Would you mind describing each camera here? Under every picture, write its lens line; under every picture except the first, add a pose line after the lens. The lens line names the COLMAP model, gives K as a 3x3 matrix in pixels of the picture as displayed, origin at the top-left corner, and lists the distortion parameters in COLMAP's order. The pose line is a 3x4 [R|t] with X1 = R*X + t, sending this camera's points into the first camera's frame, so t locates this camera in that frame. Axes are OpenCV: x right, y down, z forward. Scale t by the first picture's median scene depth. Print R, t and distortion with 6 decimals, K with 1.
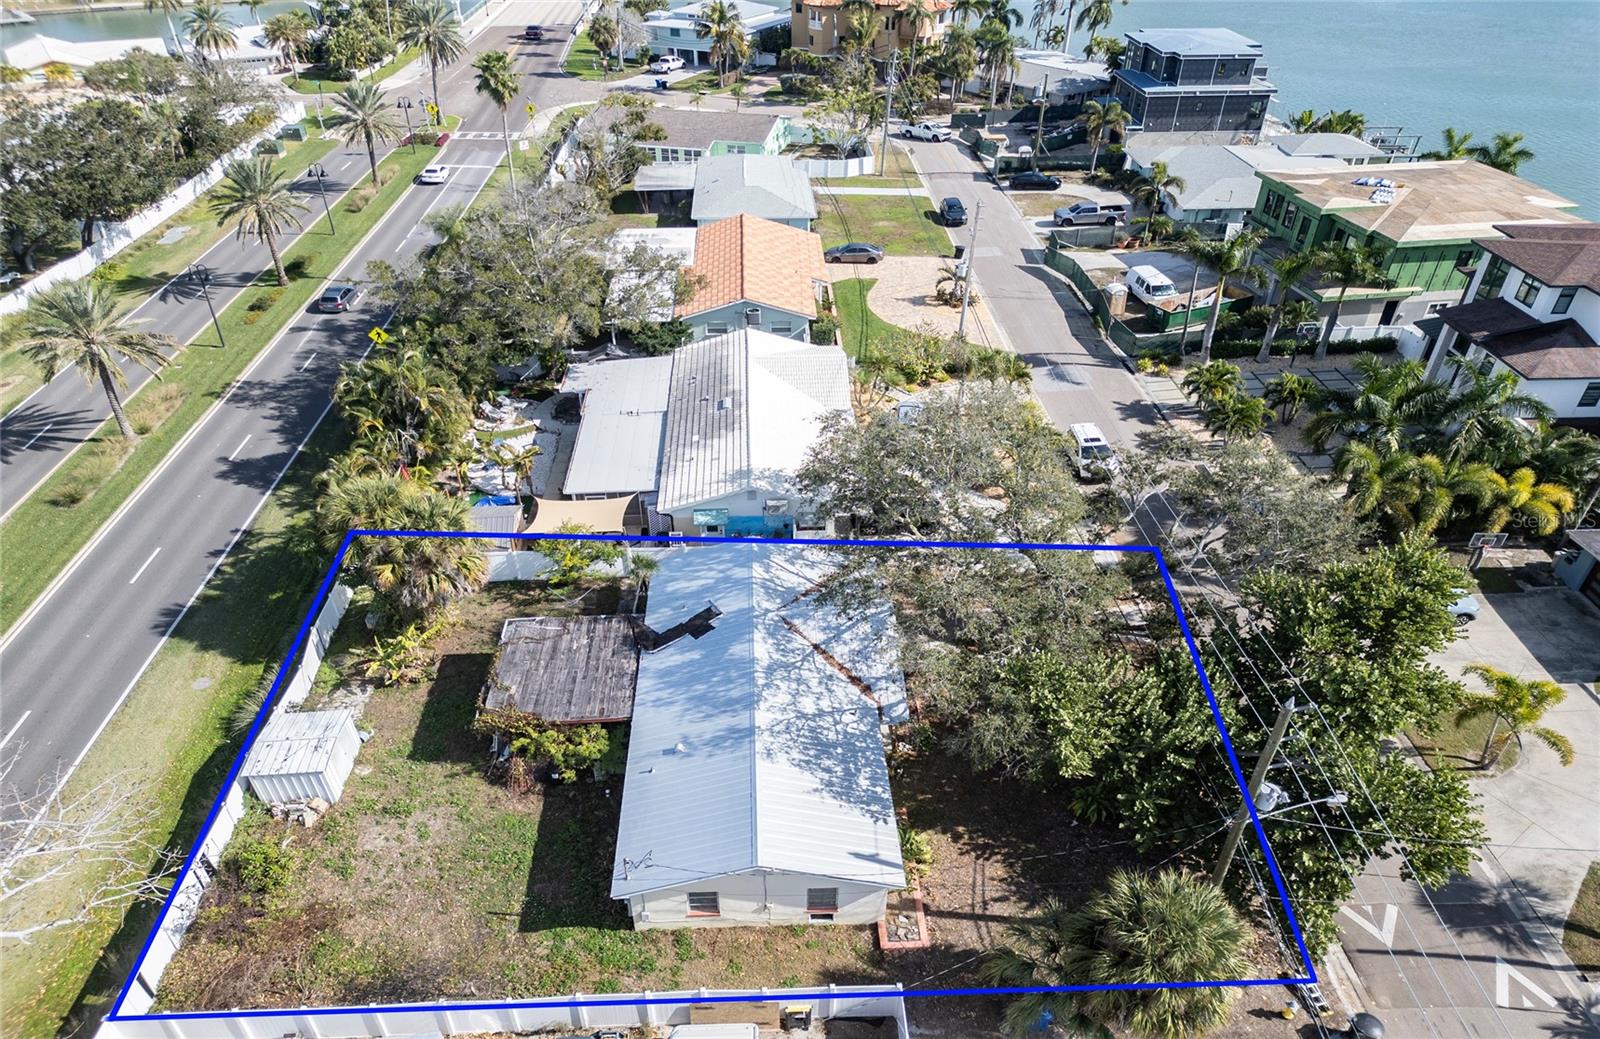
lens RADIAL K [[1148.6, 0, 789.0], [0, 1148.6, 573.5], [0, 0, 1]] dist [0.059768, -0.048669]
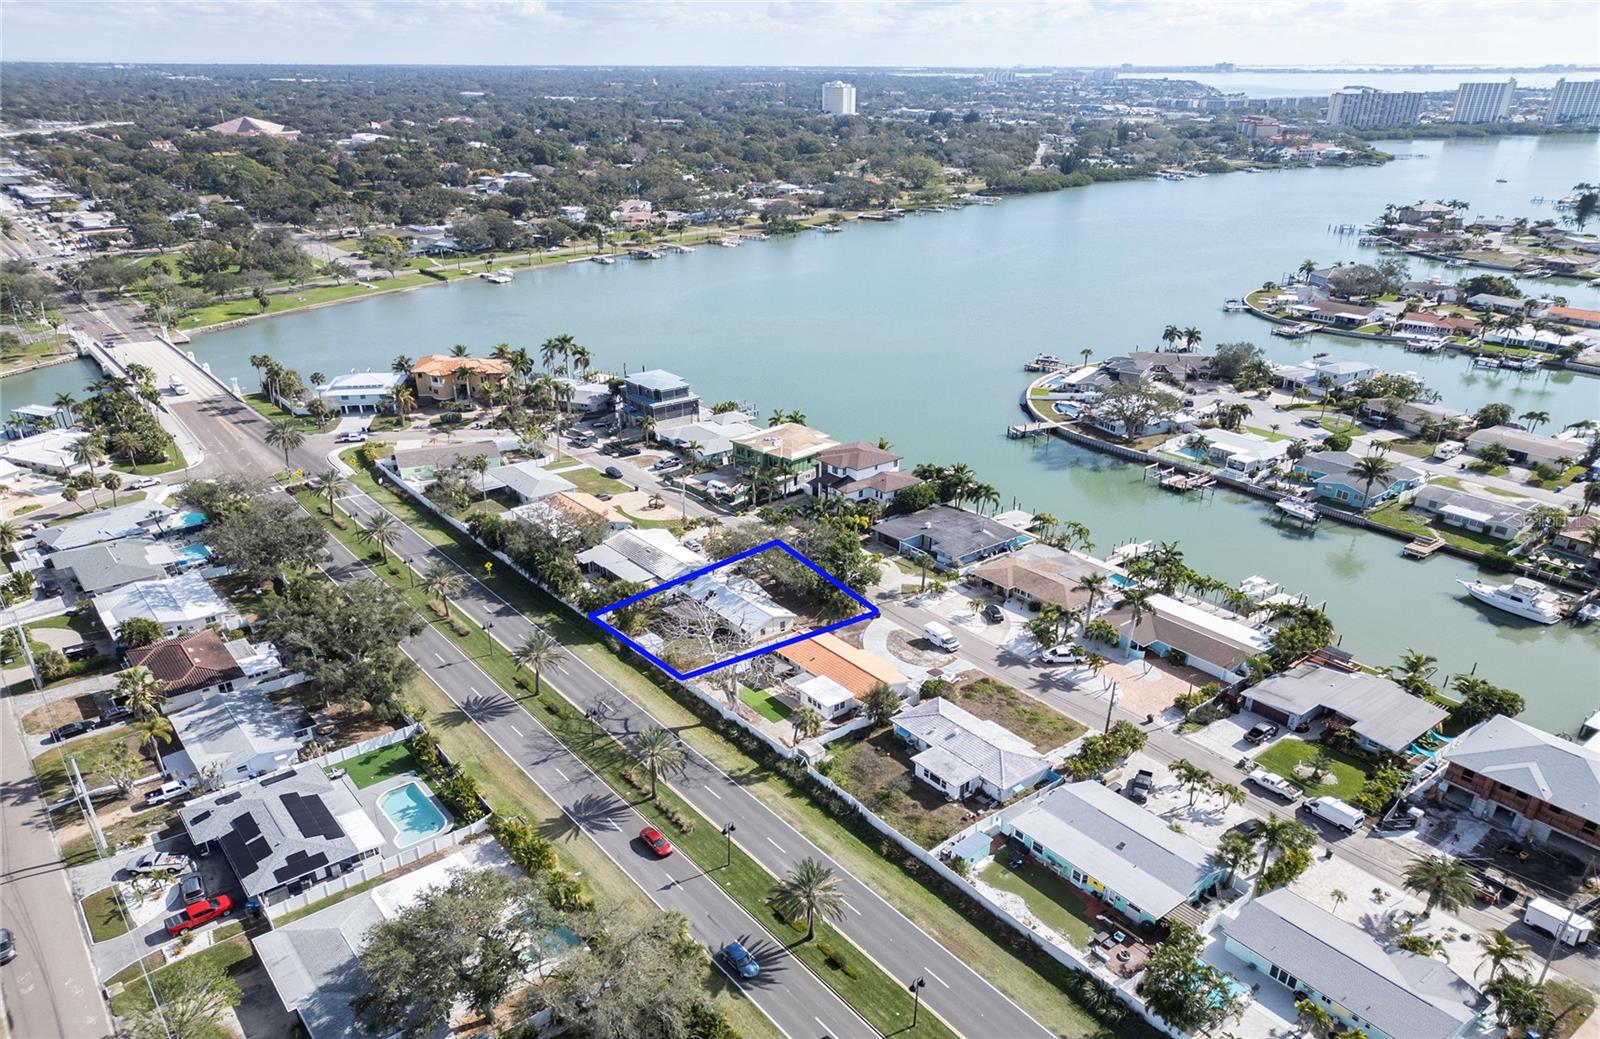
lens RADIAL K [[1126.5, 0, 795.0], [0, 1126.5, 513.5], [0, 0, 1]] dist [0.066750, -0.085219]
pose [[0.807958, -0.213477, 0.549210, -1.201440], [0.319331, 0.941959, -0.103639, 0.173602], [-0.495209, 0.259116, 0.829233, -1.523166]]
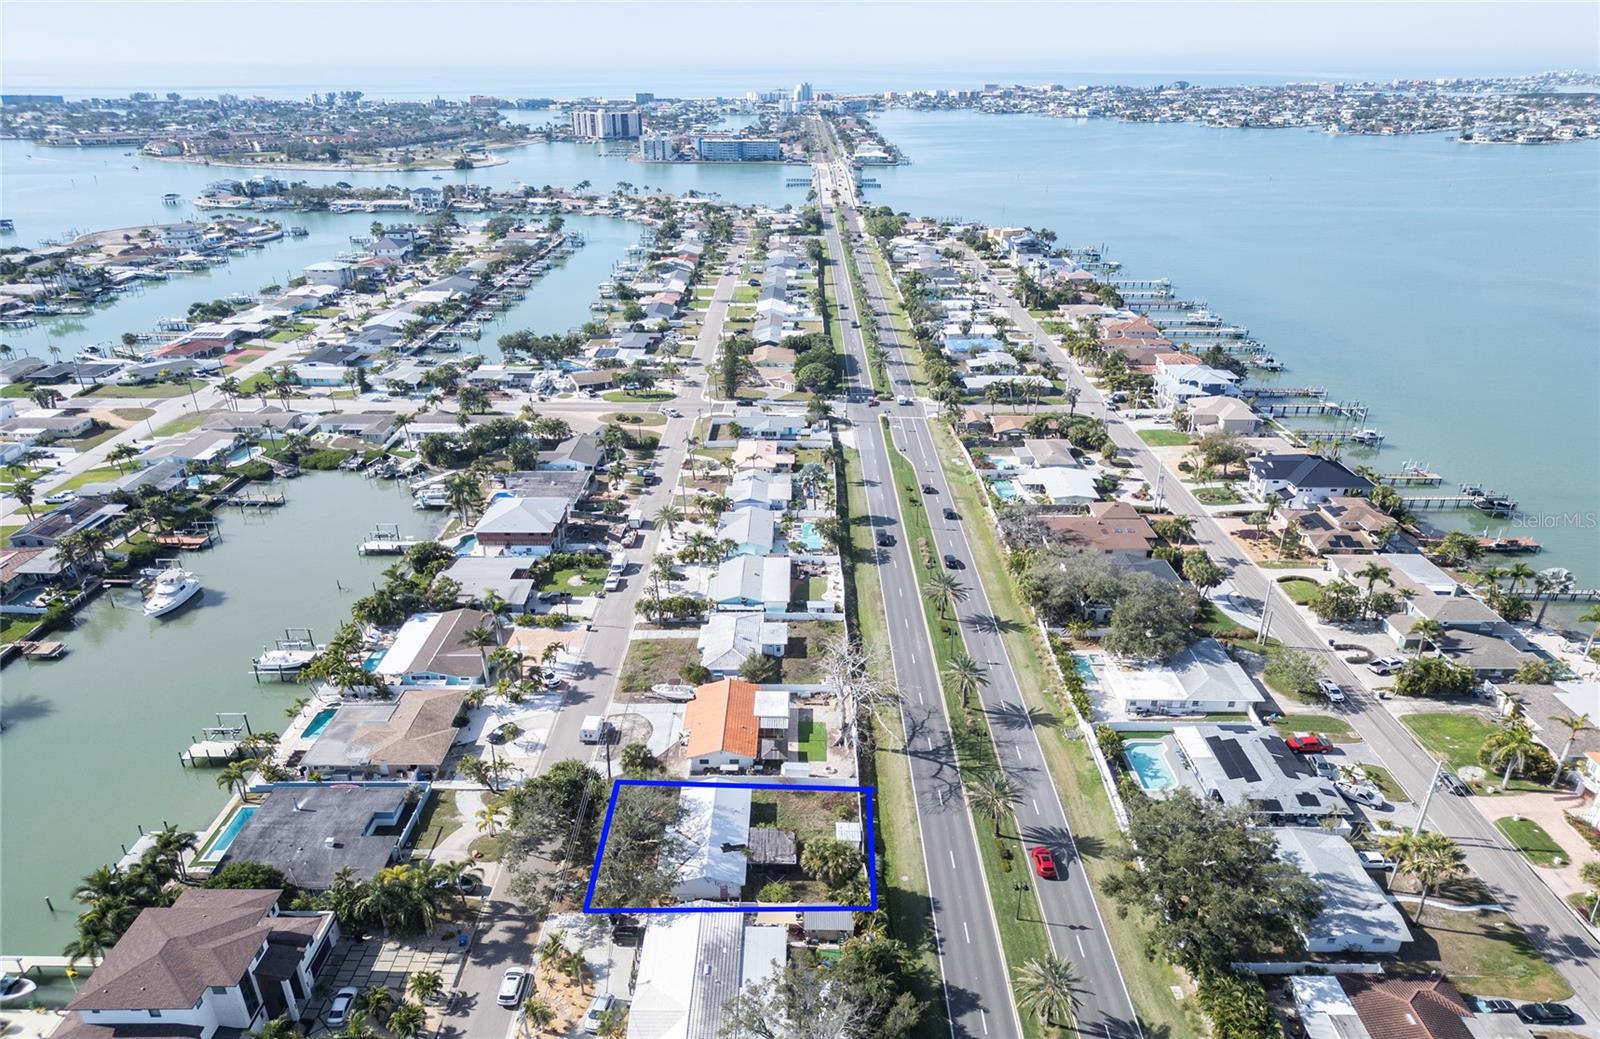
lens RADIAL K [[1150.0, 0, 798.2], [0, 1150.0, 493.2], [0, 0, 1]] dist [0.069111, -0.098688]
pose [[-0.999177, -0.015071, 0.037661, -0.223497], [0.021159, 0.598464, 0.800870, -1.815394], [-0.034609, 0.801008, -0.597653, 1.288779]]
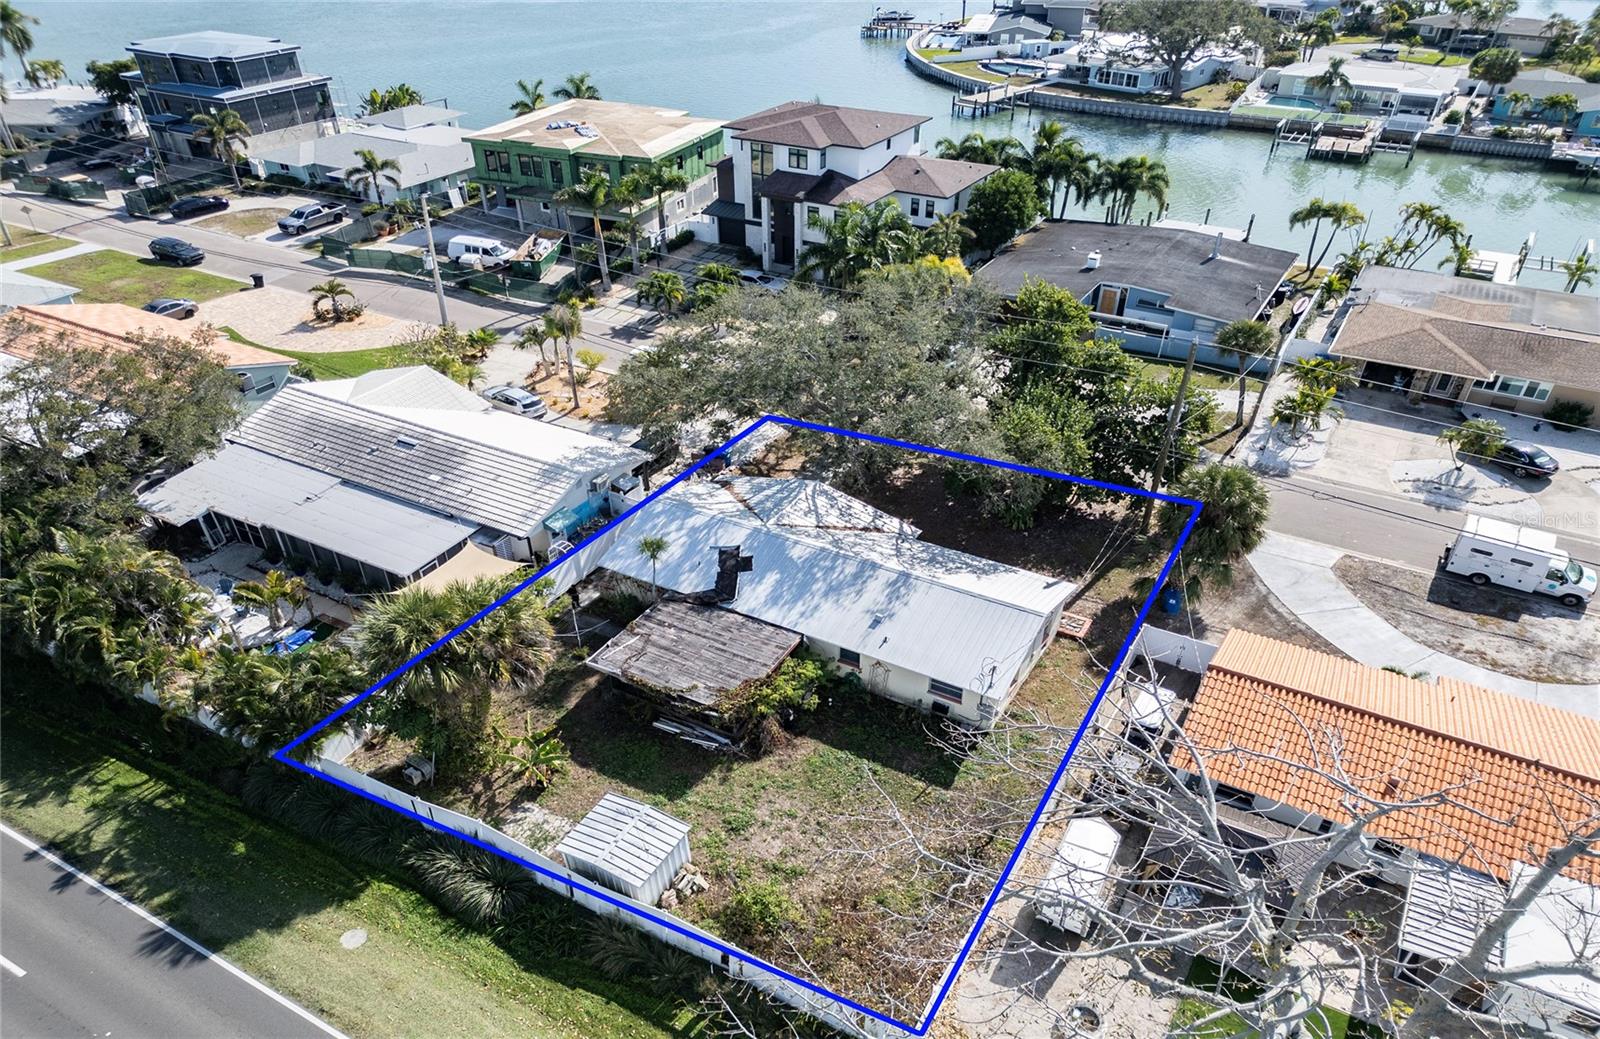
lens RADIAL K [[1148.4, 0, 797.6], [0, 1148.4, 601.1], [0, 0, 1]] dist [0.024353, -0.006856]
pose [[0.532773, -0.474664, 0.700604, -0.517364], [0.460630, 0.857156, 0.230444, -0.092386], [-0.709910, 0.199945, 0.675314, 0.147411]]
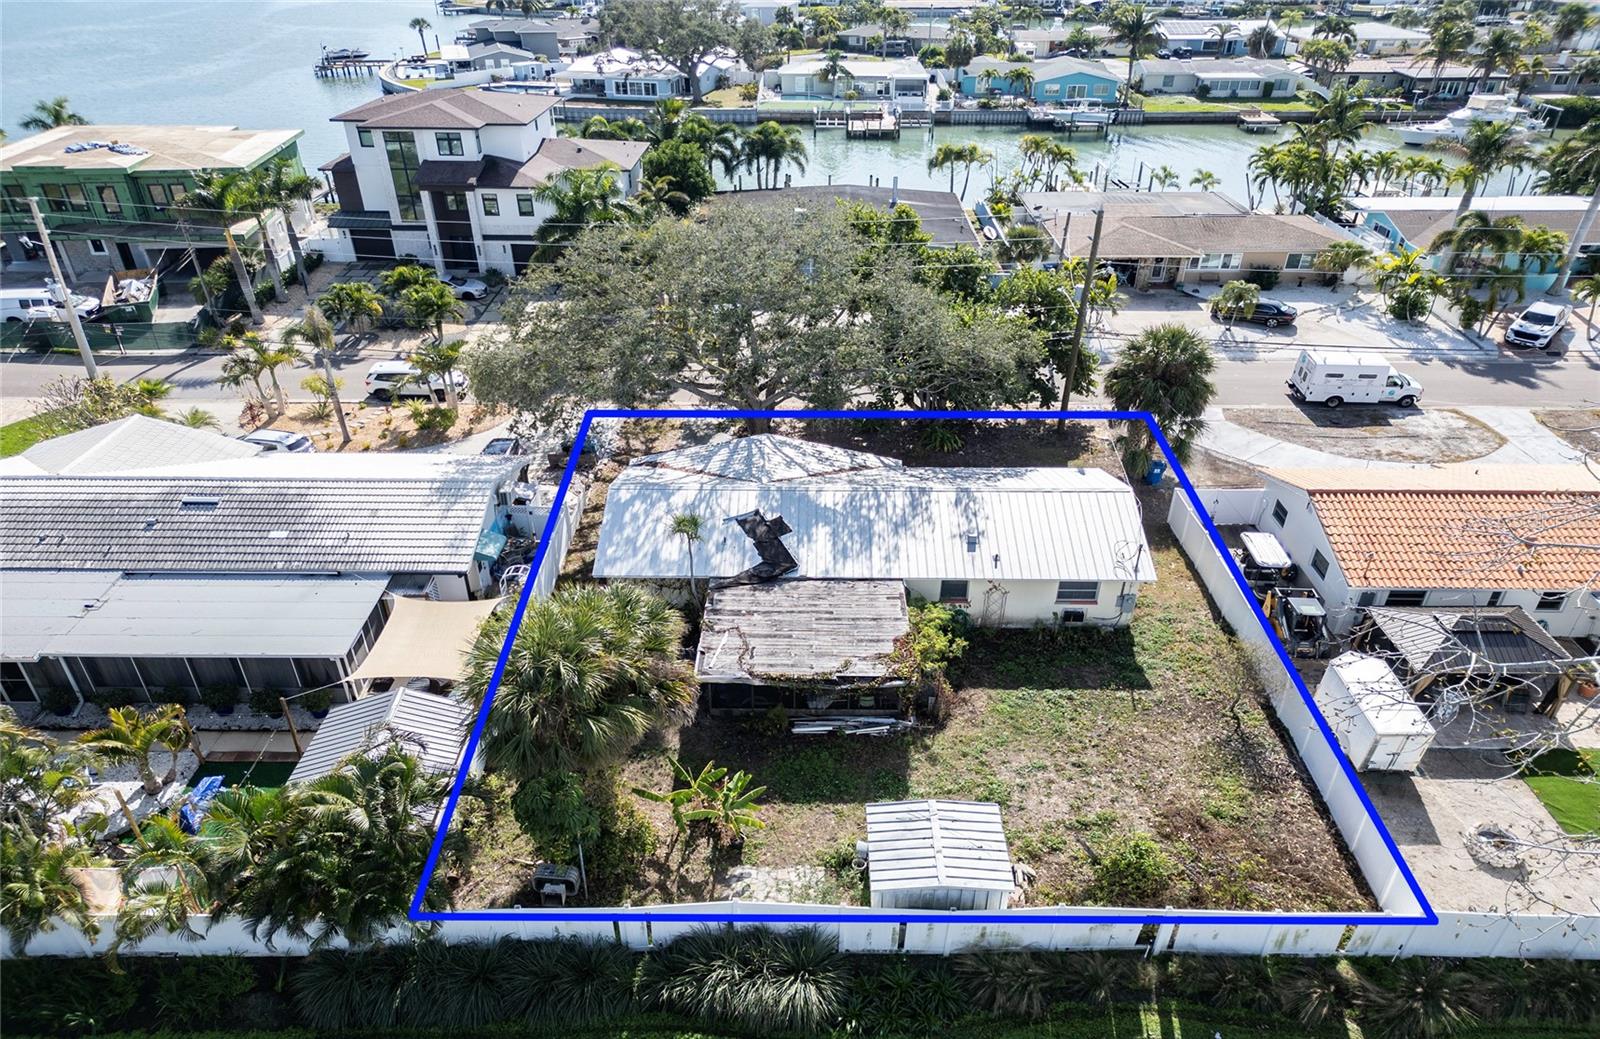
lens RADIAL K [[1110.6, 0, 801.7], [0, 1110.6, 631.9], [0, 0, 1]] dist [0.045720, -0.028511]
pose [[0.050386, -0.541517, 0.839178, -0.526748], [0.541691, 0.720736, 0.432563, -0.159652], [-0.839066, 0.432780, 0.329650, 0.459384]]
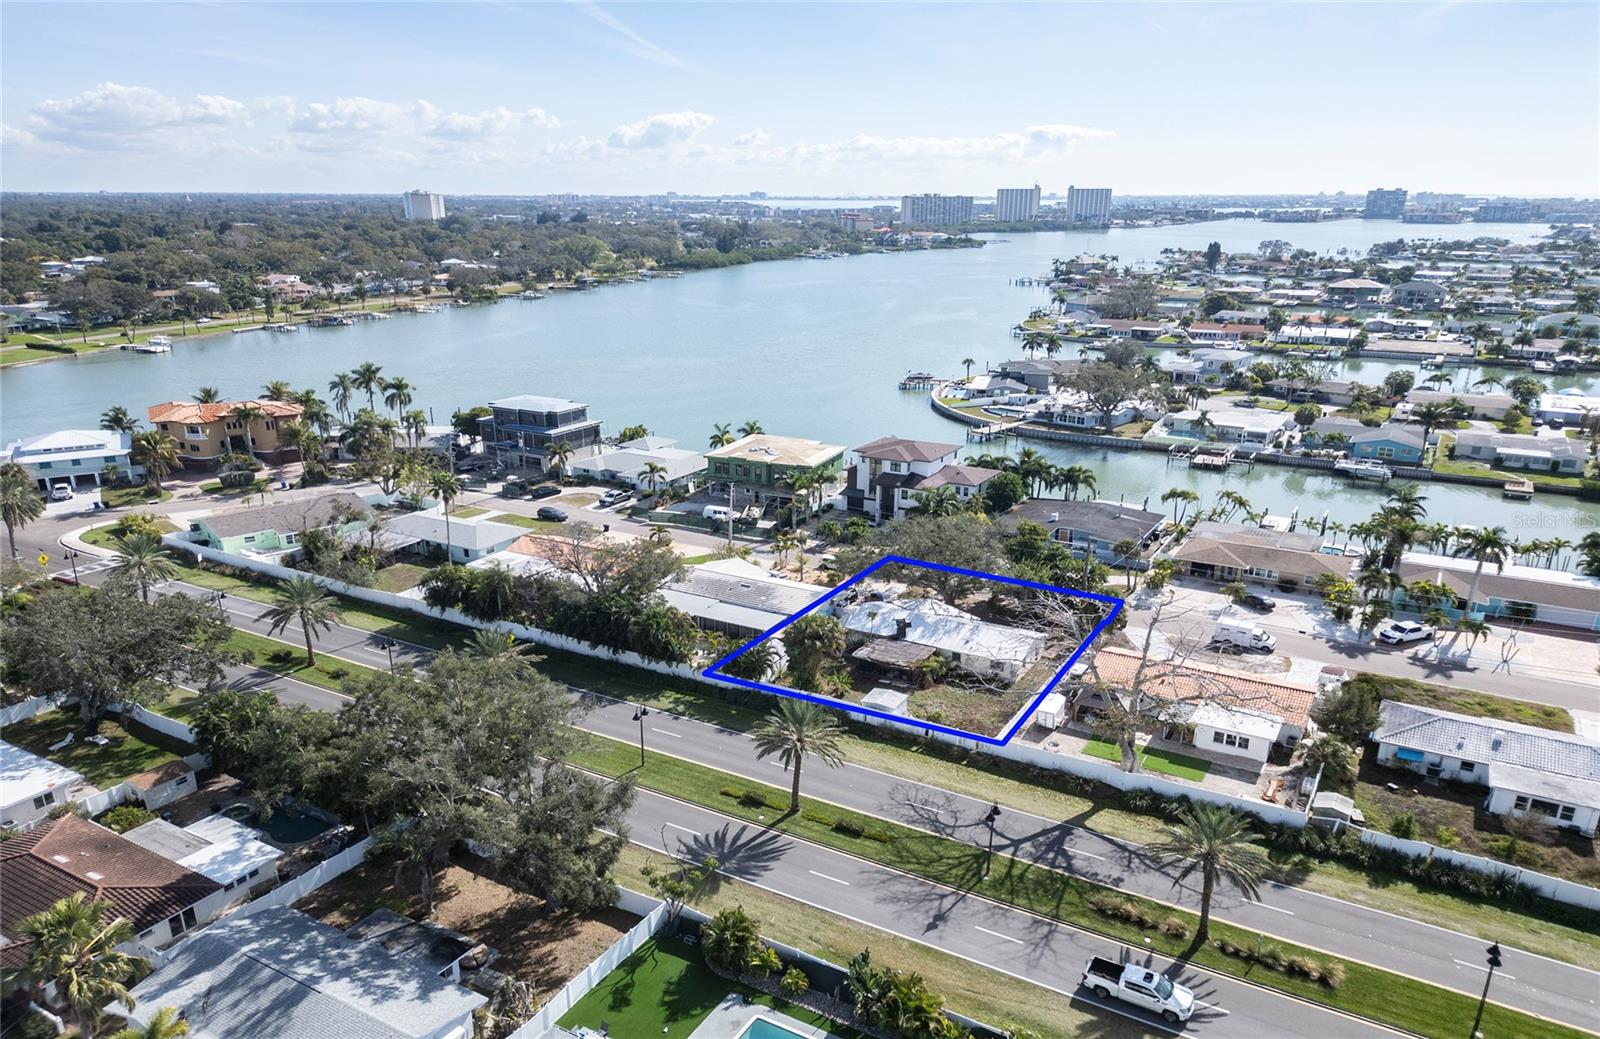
lens RADIAL K [[1126.5, 0, 795.0], [0, 1126.5, 513.5], [0, 0, 1]] dist [0.066750, -0.085219]
pose [[0.541313, -0.226594, 0.809713, -1.395556], [0.457606, 0.887286, -0.057619, -0.090763], [-0.705391, 0.401720, 0.583990, -0.261412]]
